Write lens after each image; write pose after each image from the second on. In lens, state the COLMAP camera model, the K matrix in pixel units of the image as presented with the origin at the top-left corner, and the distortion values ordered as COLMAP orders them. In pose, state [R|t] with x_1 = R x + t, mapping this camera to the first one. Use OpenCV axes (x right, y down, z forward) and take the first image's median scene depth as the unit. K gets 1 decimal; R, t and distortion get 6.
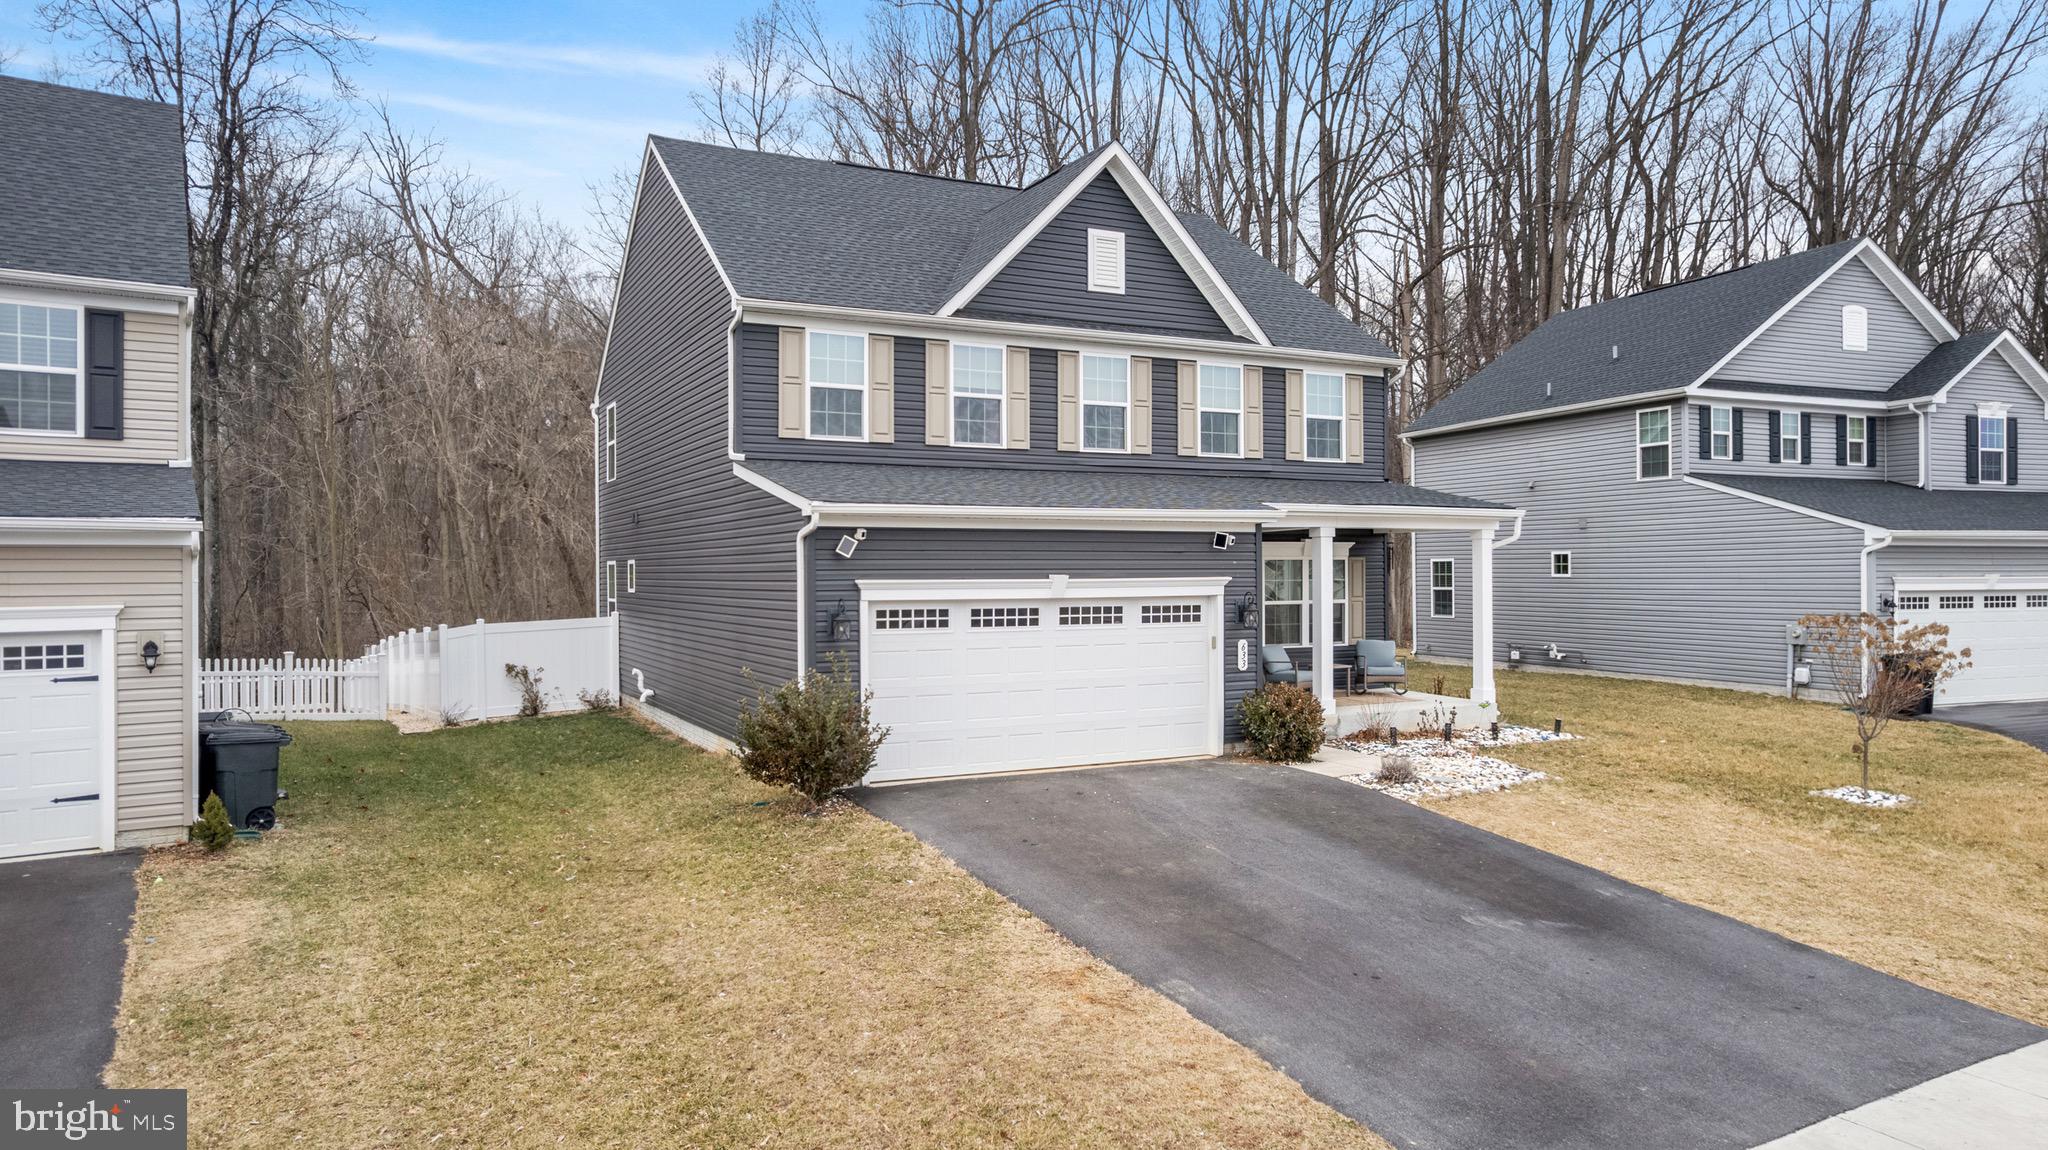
lens RADIAL K [[1315.5, 0, 1006.6], [0, 1315.5, 571.2], [0, 0, 1]] dist [-0.085876, 0.080822]
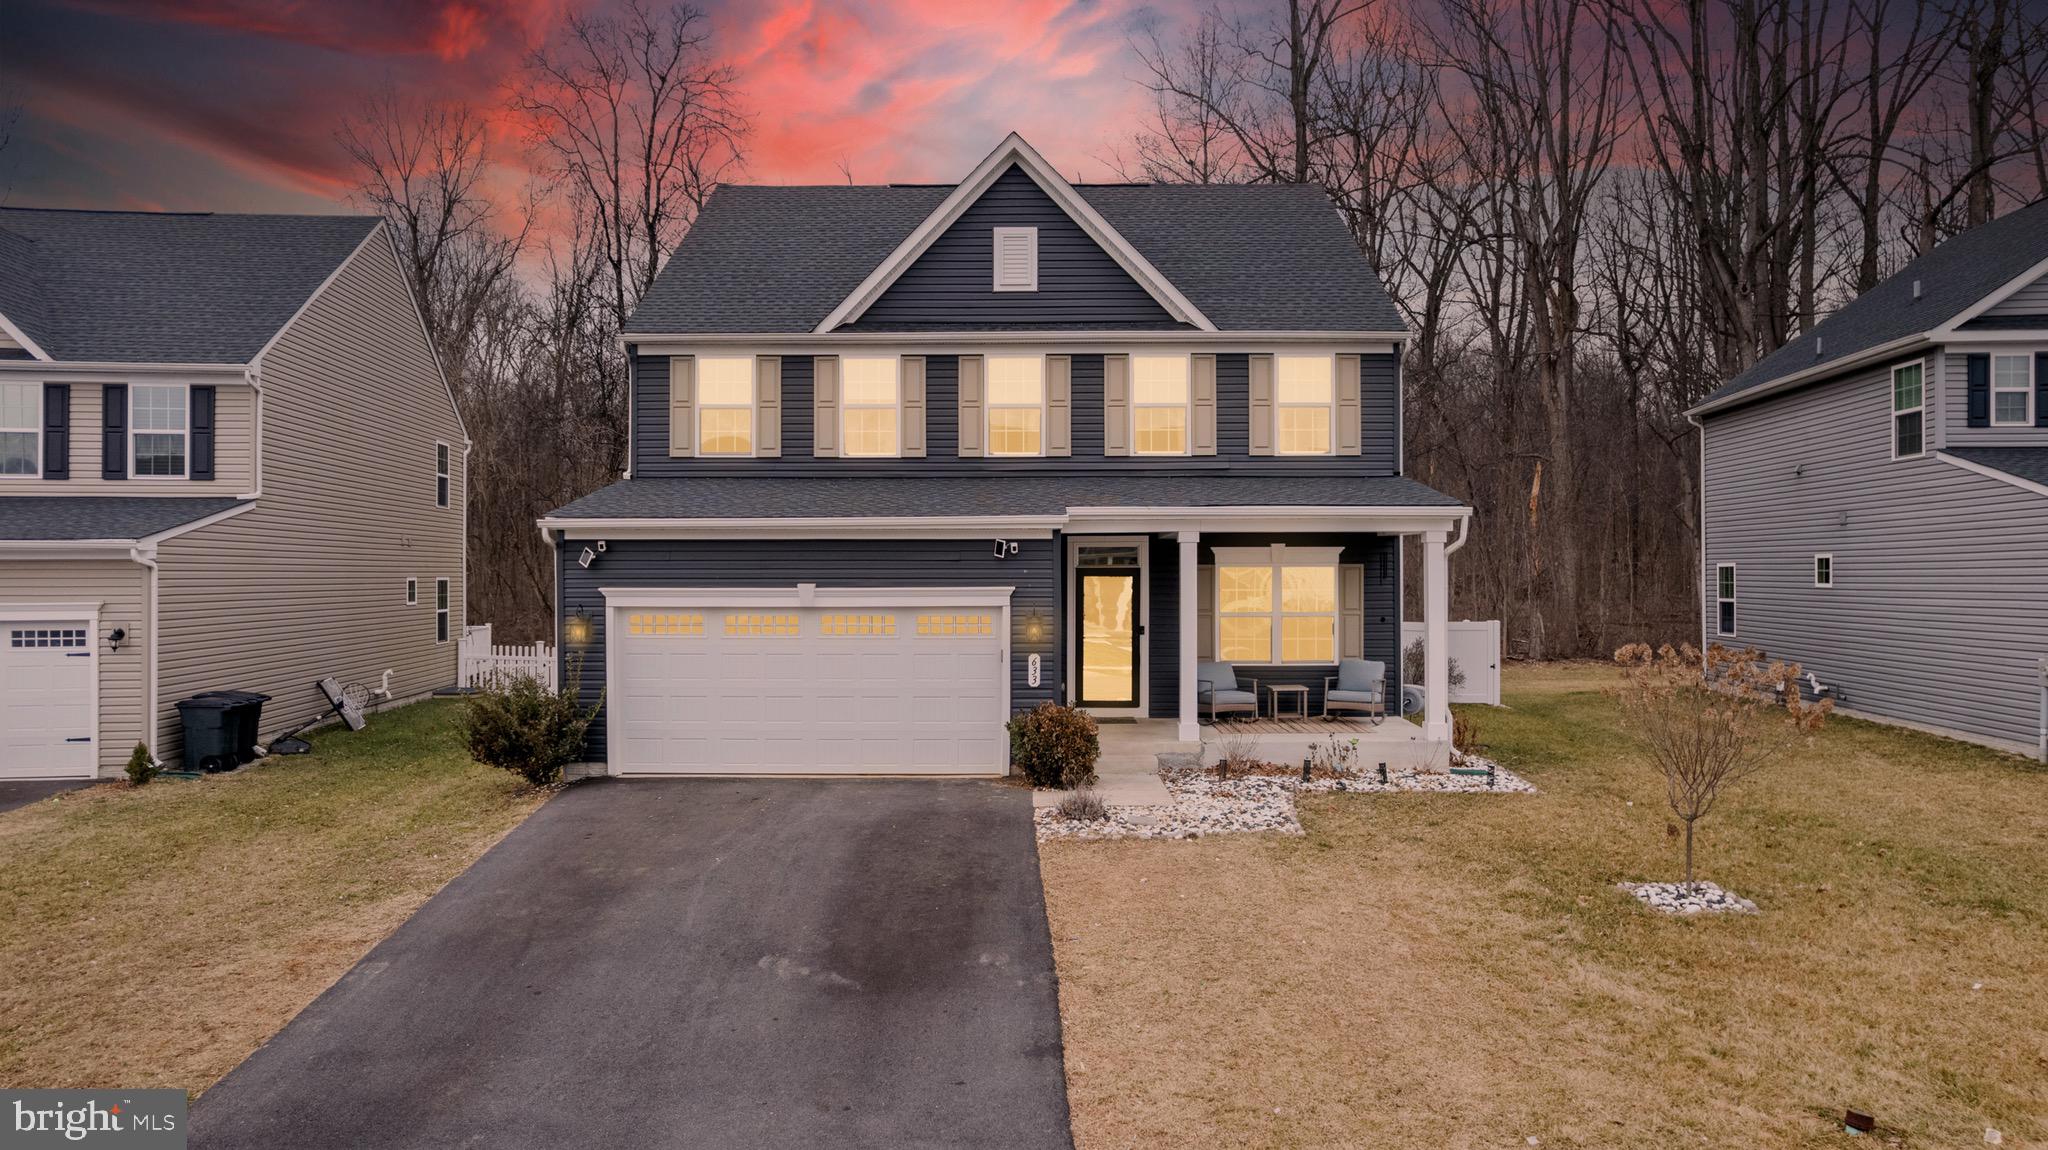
lens RADIAL K [[1315.5, 0, 1006.6], [0, 1315.5, 571.2], [0, 0, 1]] dist [-0.085876, 0.080822]
pose [[0.886542, 0.001265, -0.462646, 0.558890], [-0.002272, 0.999996, -0.001619, -0.004889], [0.462643, 0.002487, 0.886541, 0.150763]]
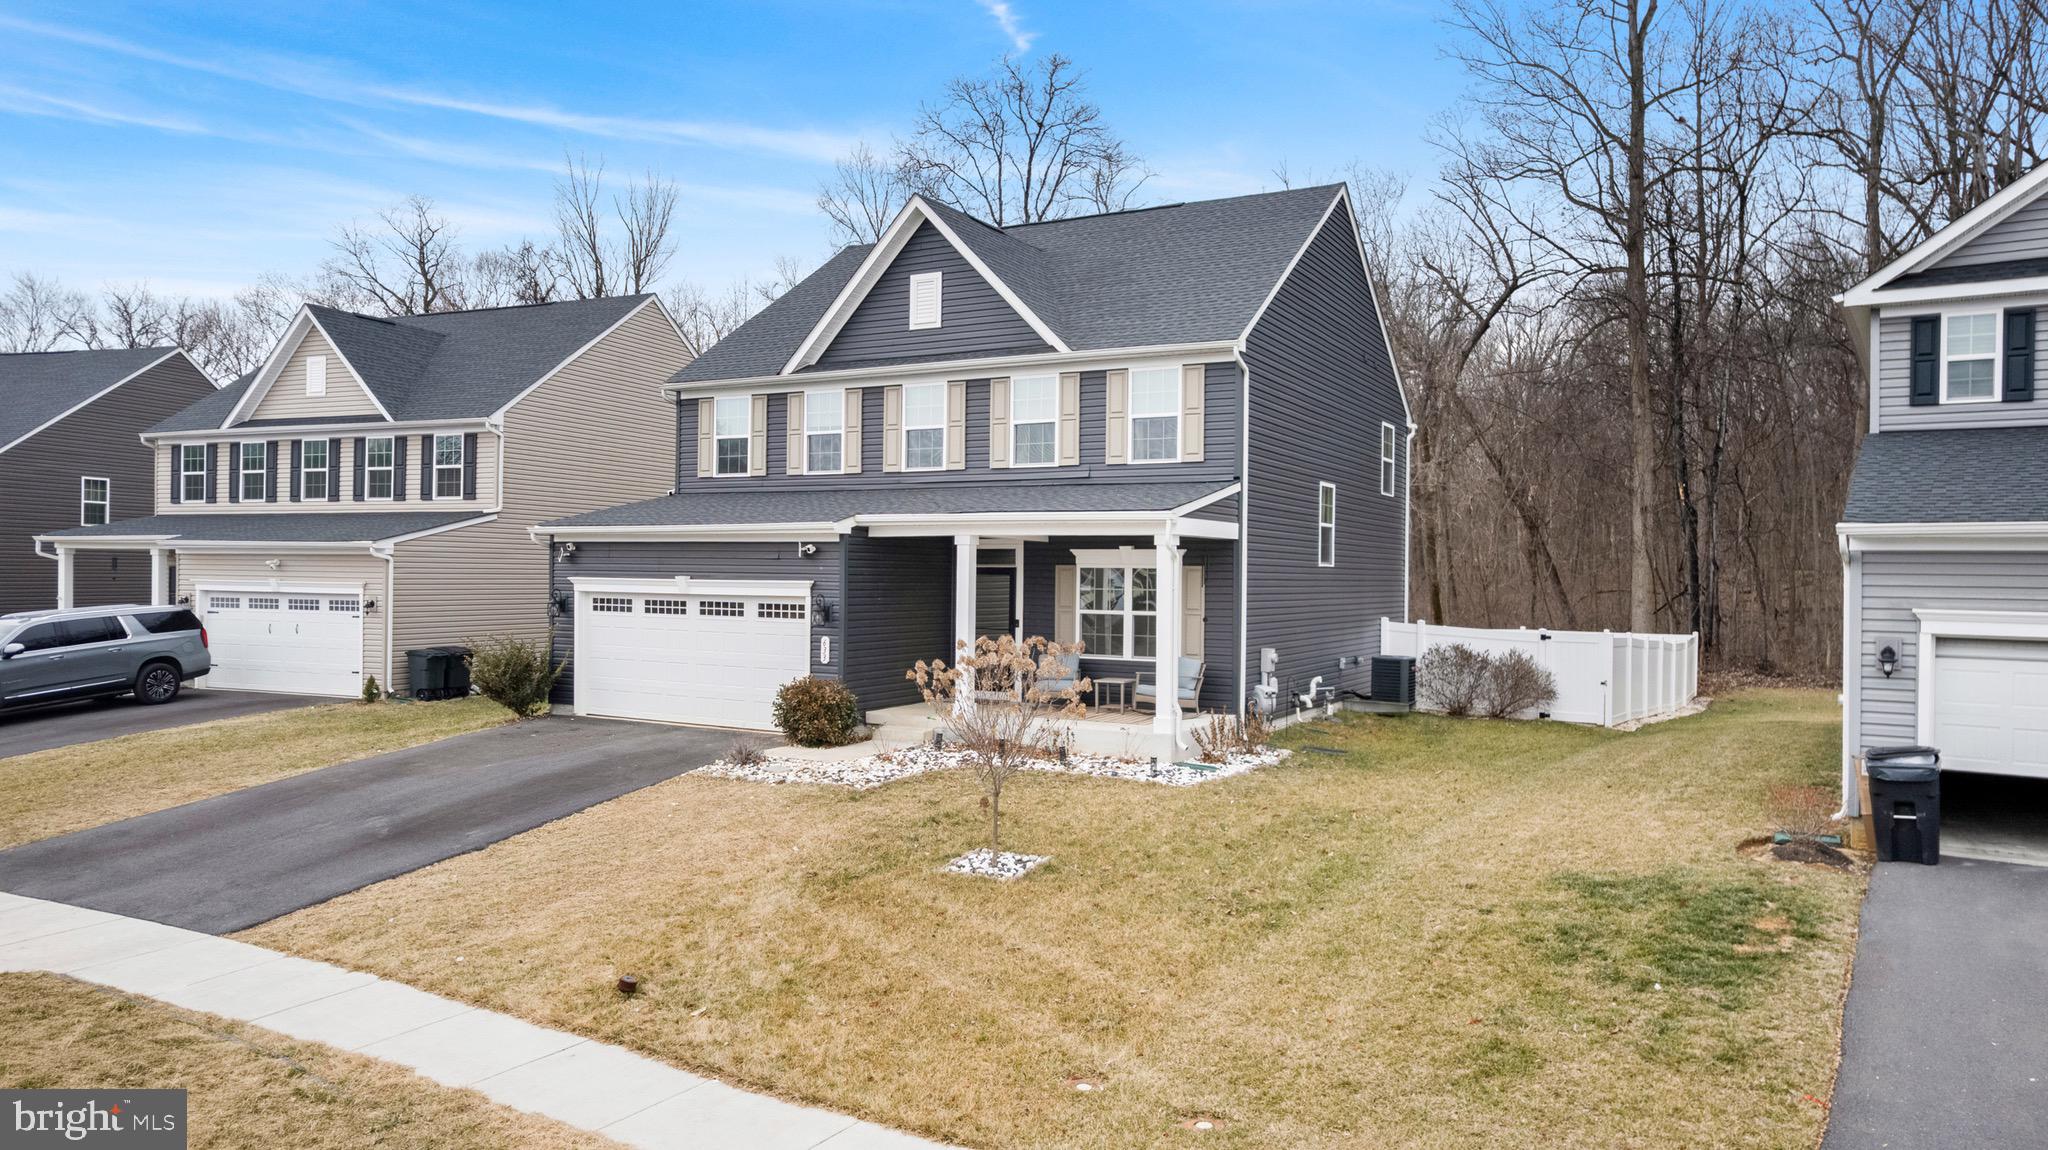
lens RADIAL K [[1315.5, 0, 1006.6], [0, 1315.5, 571.2], [0, 0, 1]] dist [-0.085876, 0.080822]
pose [[0.565552, 0.010855, -0.824641, 1.130832], [-0.013880, 0.999897, 0.003643, -0.010029], [0.824596, 0.009386, 0.565645, 0.454904]]
